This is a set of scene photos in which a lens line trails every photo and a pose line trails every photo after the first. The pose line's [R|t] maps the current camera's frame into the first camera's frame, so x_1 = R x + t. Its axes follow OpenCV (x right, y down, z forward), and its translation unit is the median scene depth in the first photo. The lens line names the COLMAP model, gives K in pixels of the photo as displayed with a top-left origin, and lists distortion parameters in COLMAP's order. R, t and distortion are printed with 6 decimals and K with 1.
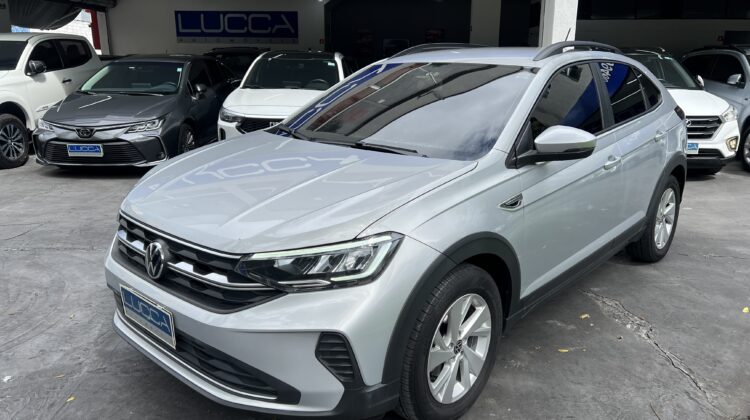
lens RADIAL K [[563.4, 0, 370.8], [0, 563.4, 207.7], [0, 0, 1]] dist [0.054963, -0.076597]
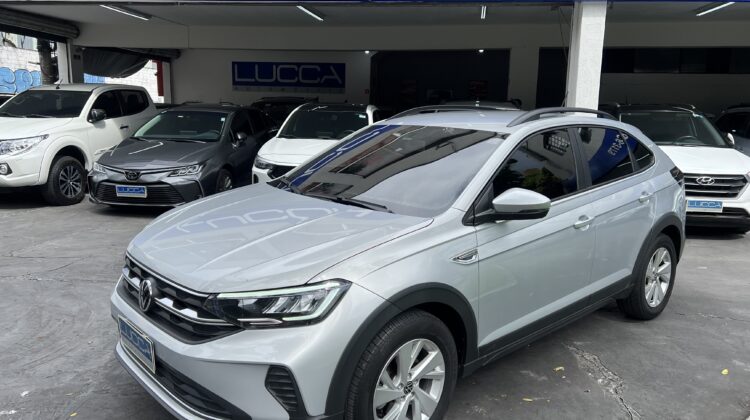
lens RADIAL K [[563.4, 0, 370.8], [0, 563.4, 207.7], [0, 0, 1]] dist [0.054963, -0.076597]
pose [[0.995092, 0.031232, -0.093892, 0.121033], [-0.038302, 0.996488, -0.074465, -0.011637], [0.091236, 0.077696, 0.992794, -0.084903]]
